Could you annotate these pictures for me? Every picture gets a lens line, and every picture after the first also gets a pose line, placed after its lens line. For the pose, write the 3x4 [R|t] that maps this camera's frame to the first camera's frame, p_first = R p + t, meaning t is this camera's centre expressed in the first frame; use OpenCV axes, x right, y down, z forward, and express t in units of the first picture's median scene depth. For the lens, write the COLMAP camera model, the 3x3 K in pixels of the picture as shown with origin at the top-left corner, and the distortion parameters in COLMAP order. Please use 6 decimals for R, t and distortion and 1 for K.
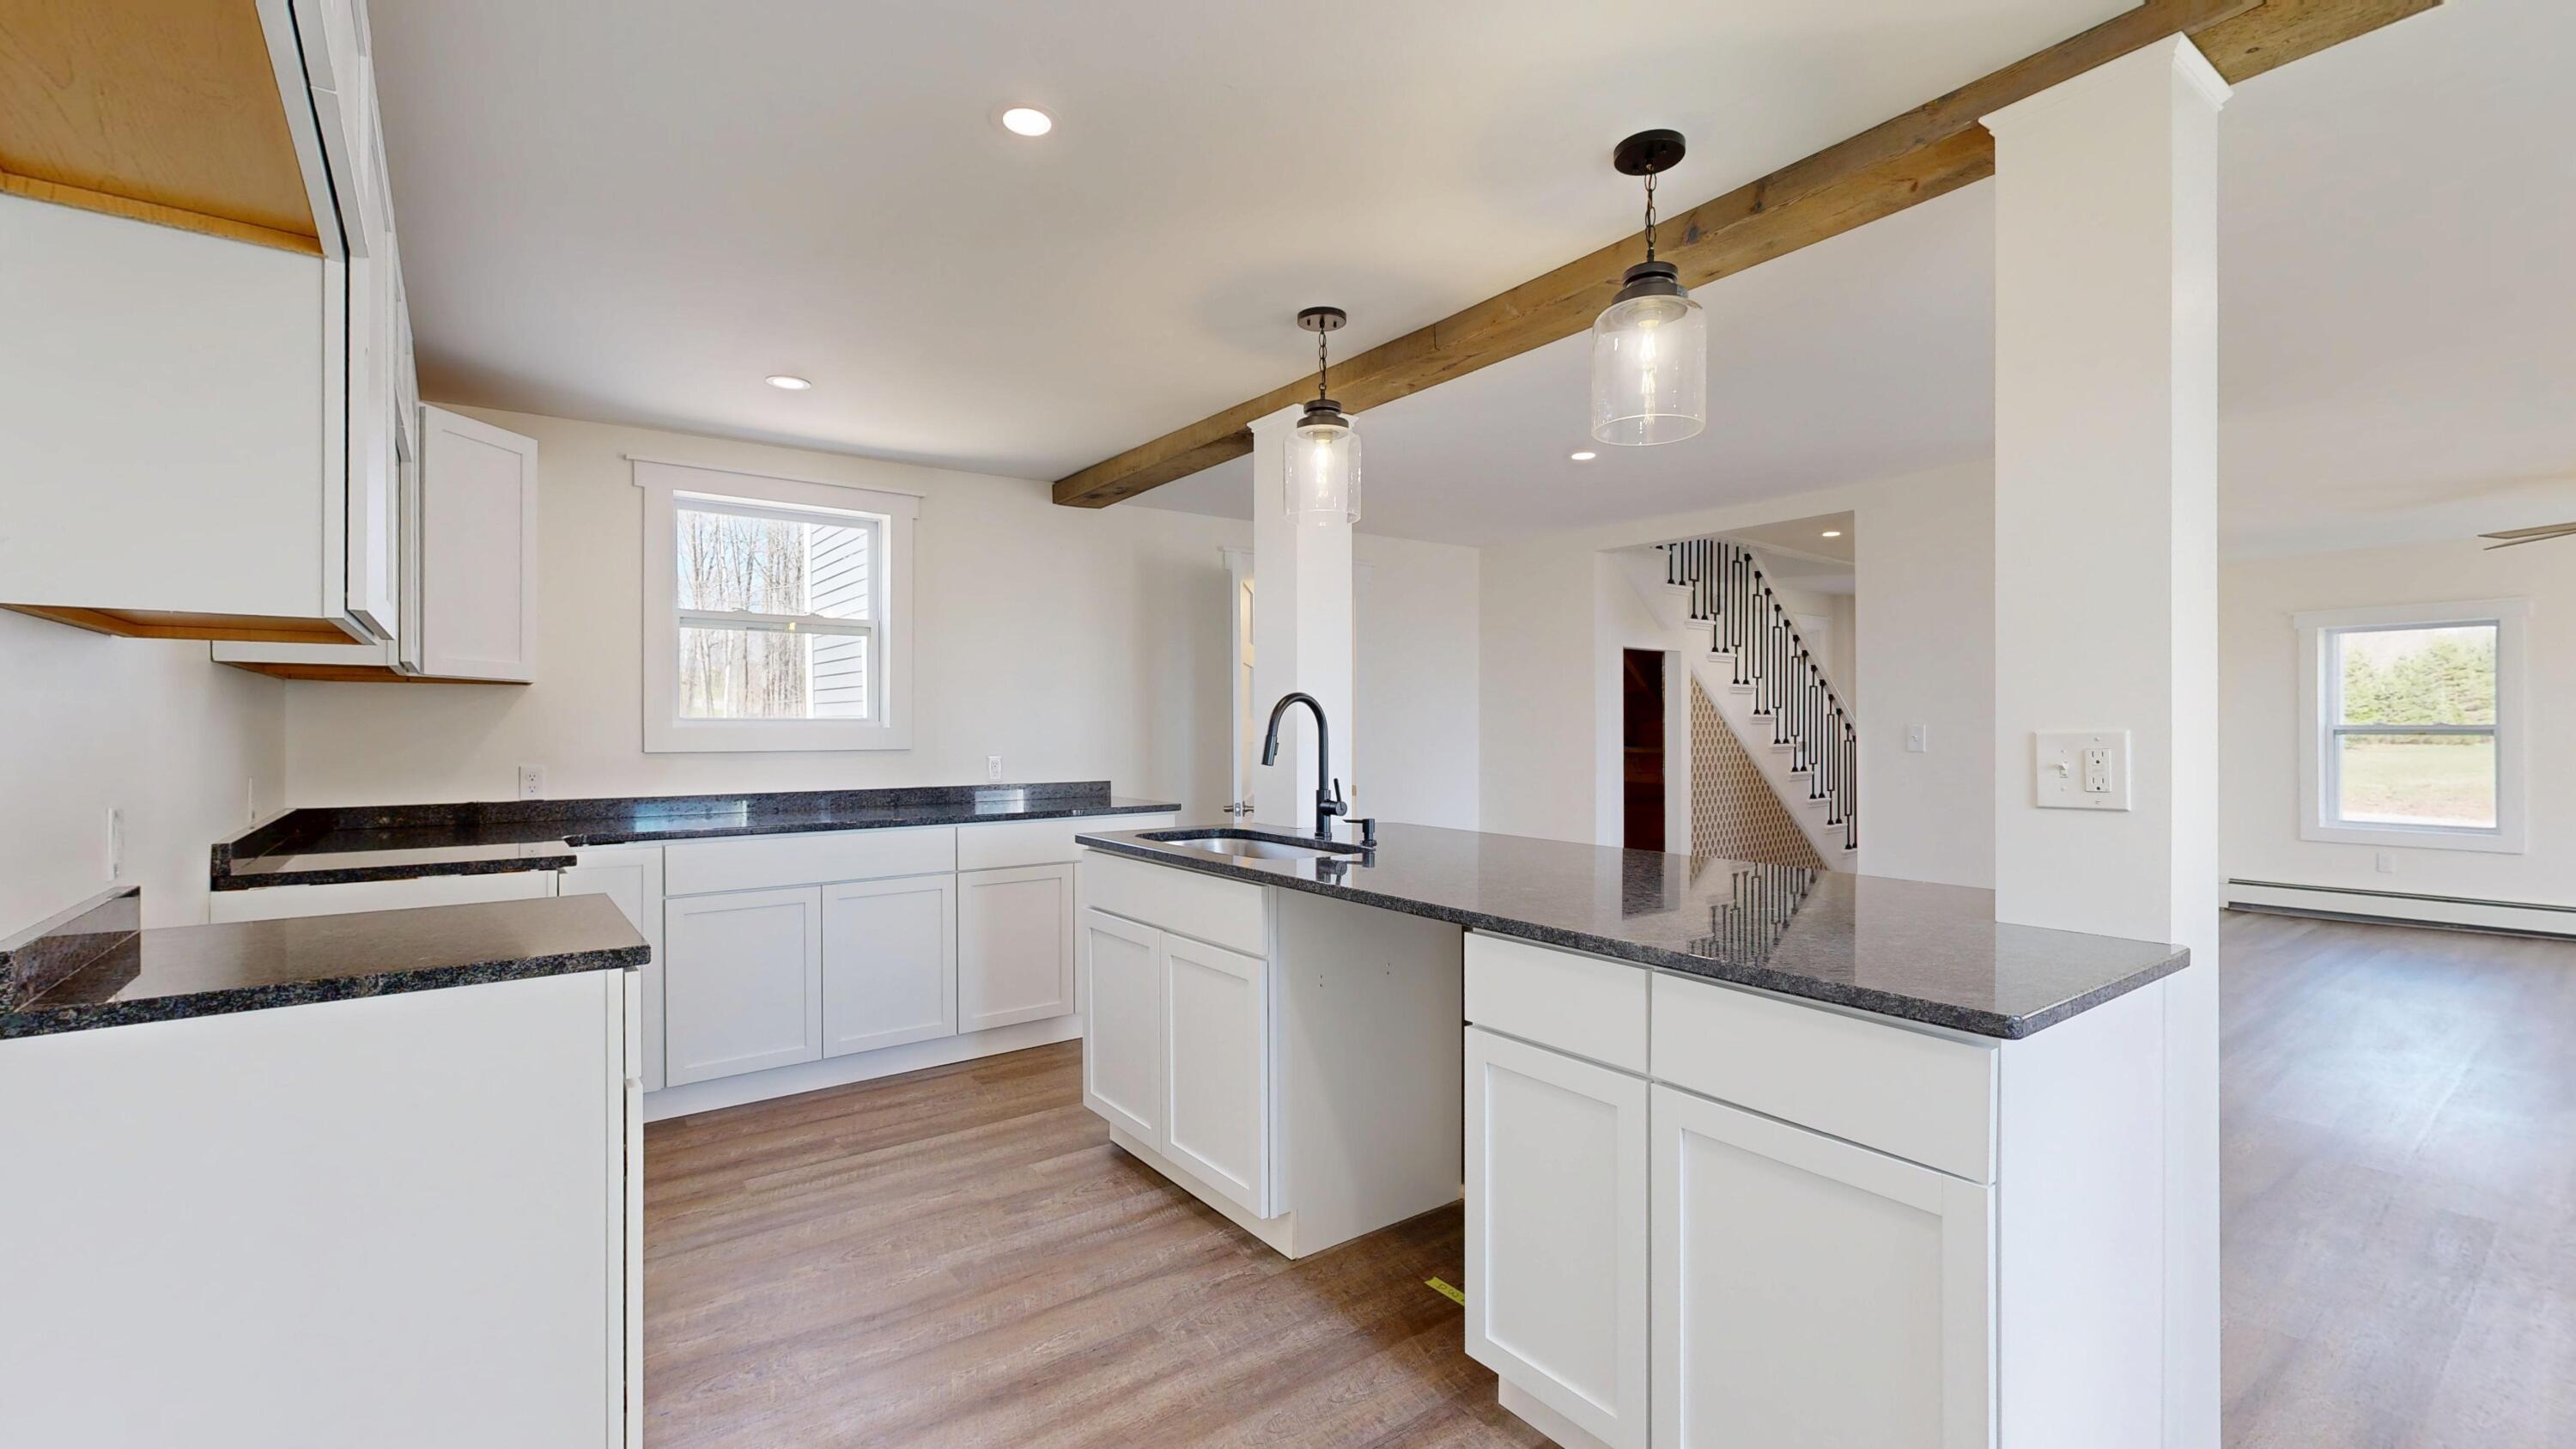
lens RADIAL K [[1070.3, 0, 1288.0], [0, 1070.3, 724.5], [0, 0, 1]] dist [-0.000262, 0.000072]
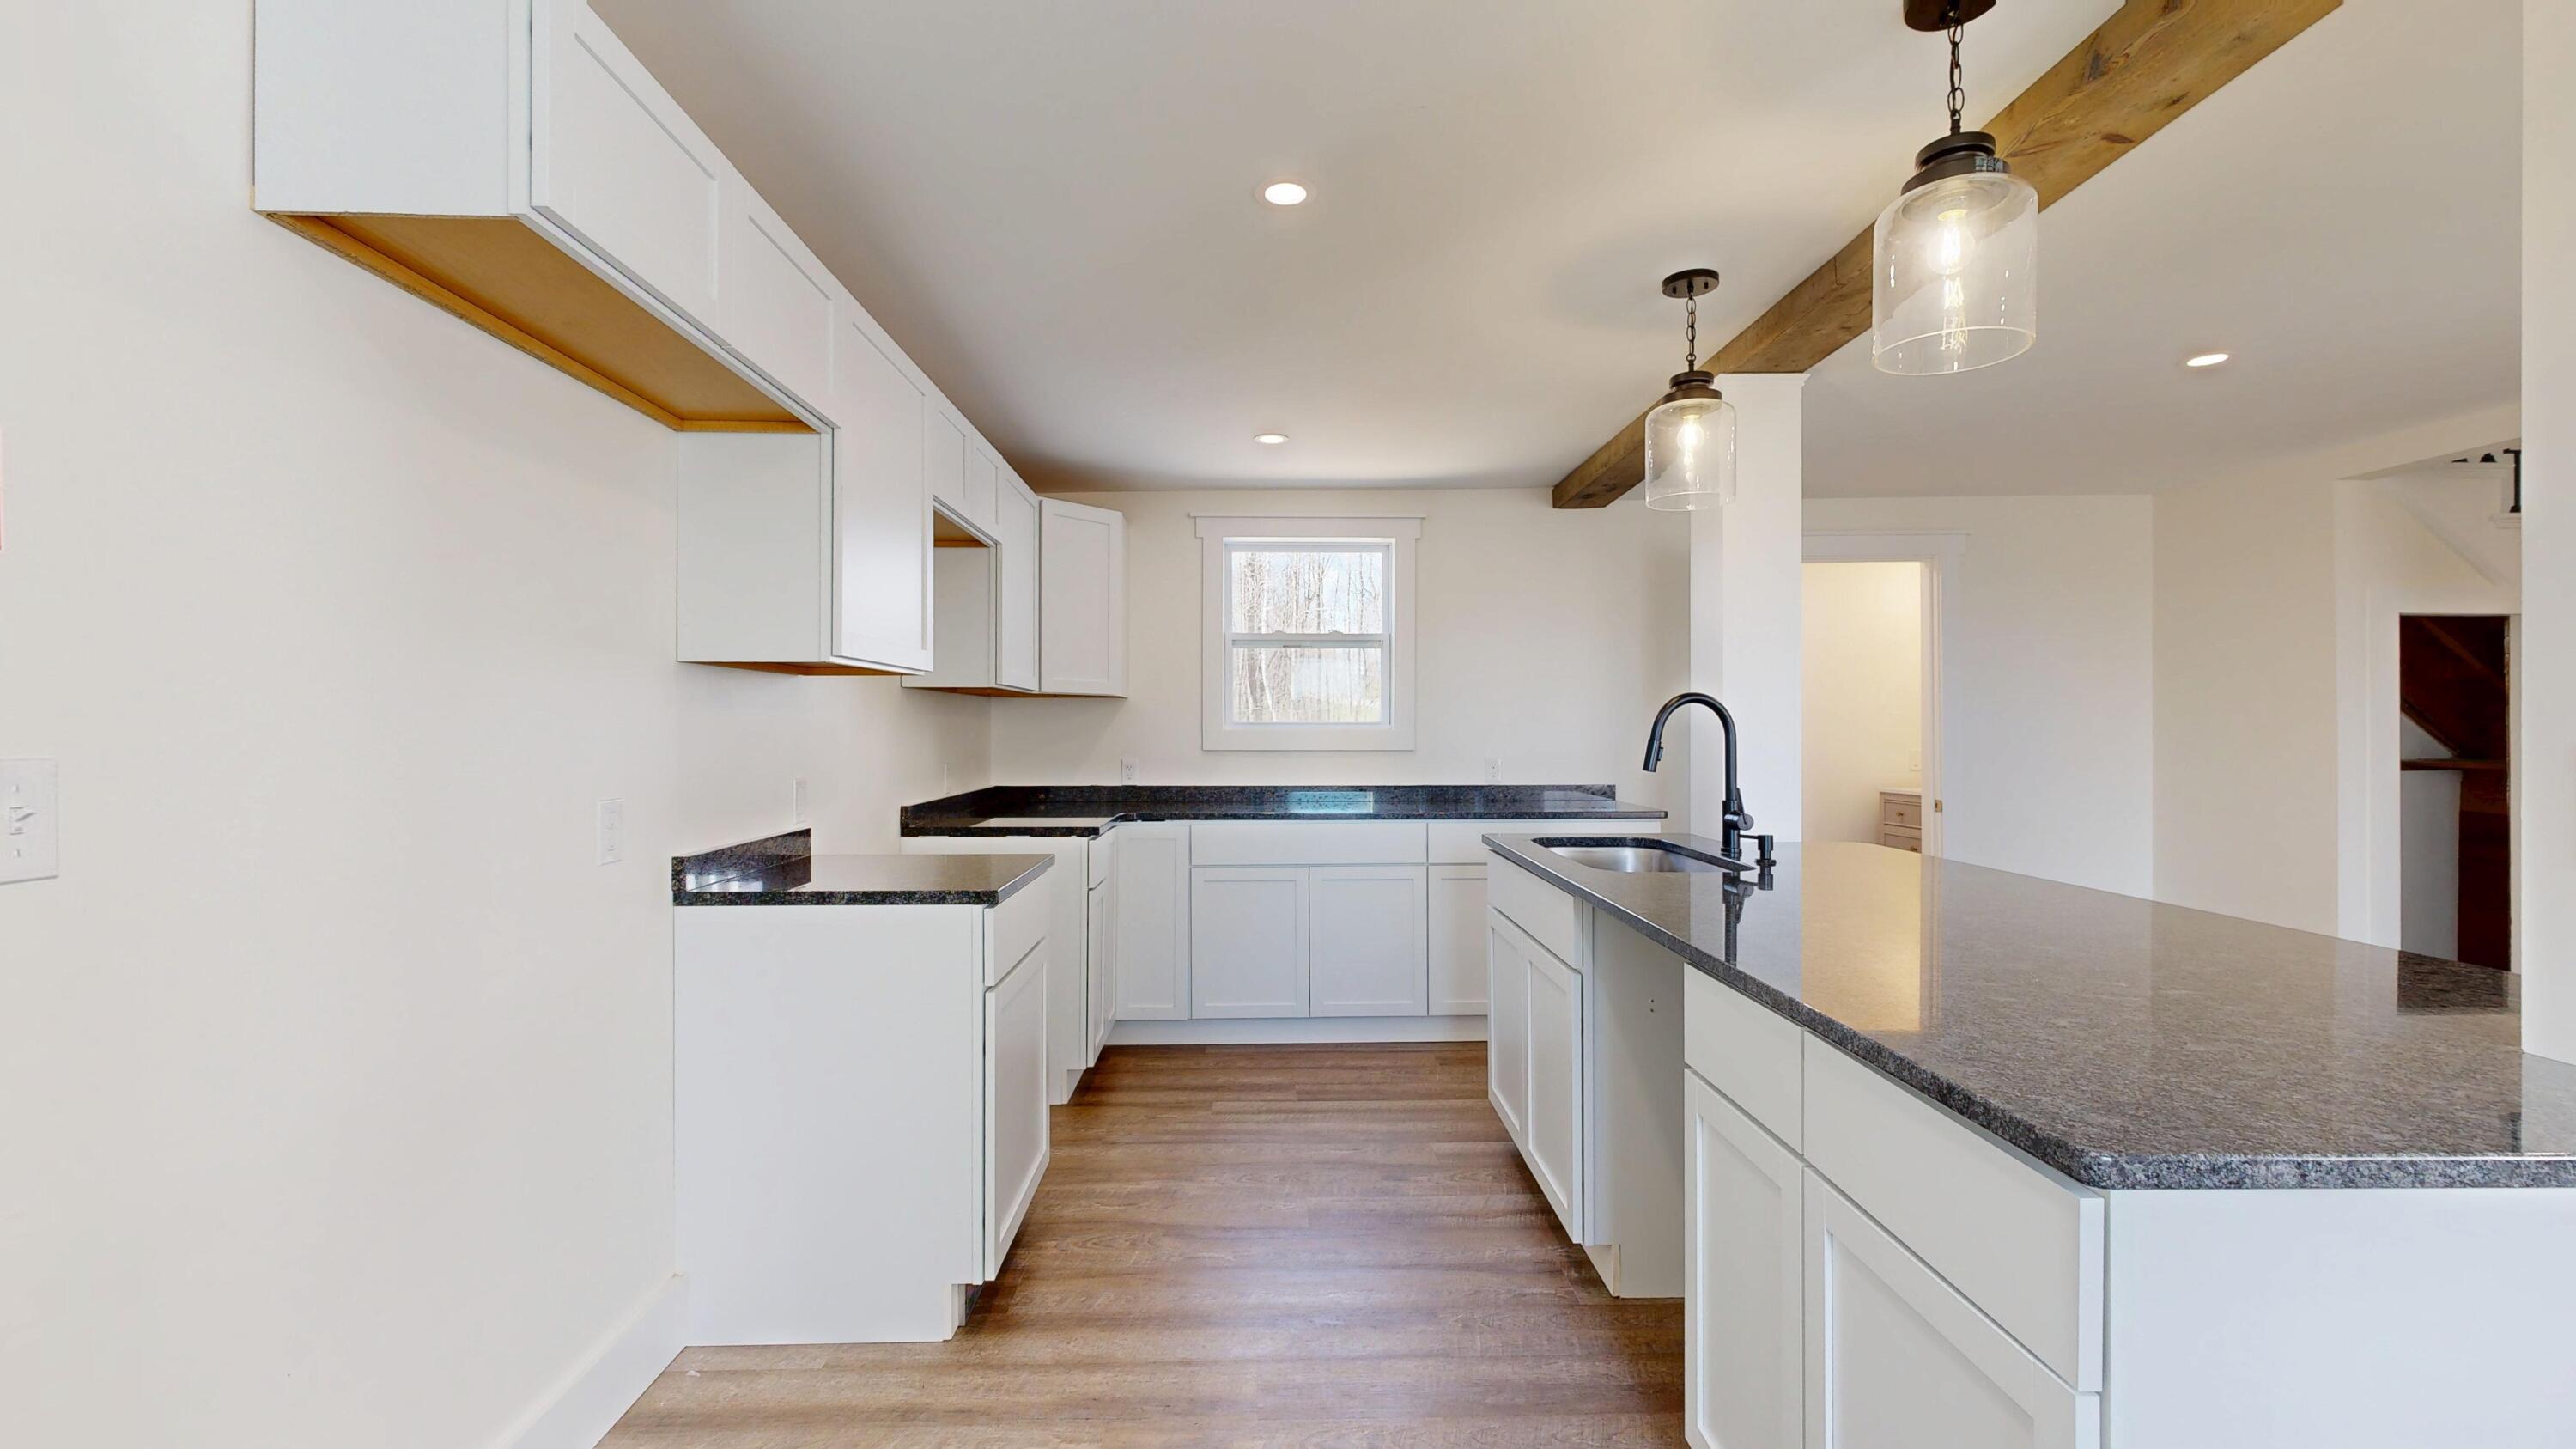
lens RADIAL K [[1070.3, 0, 1288.0], [0, 1070.3, 724.5], [0, 0, 1]] dist [-0.000262, 0.000072]
pose [[0.812687, -0.002086, -0.582697, 0.259568], [0.001134, 0.999997, -0.001998, -0.001409], [0.582700, 0.000963, 0.812687, 0.054229]]
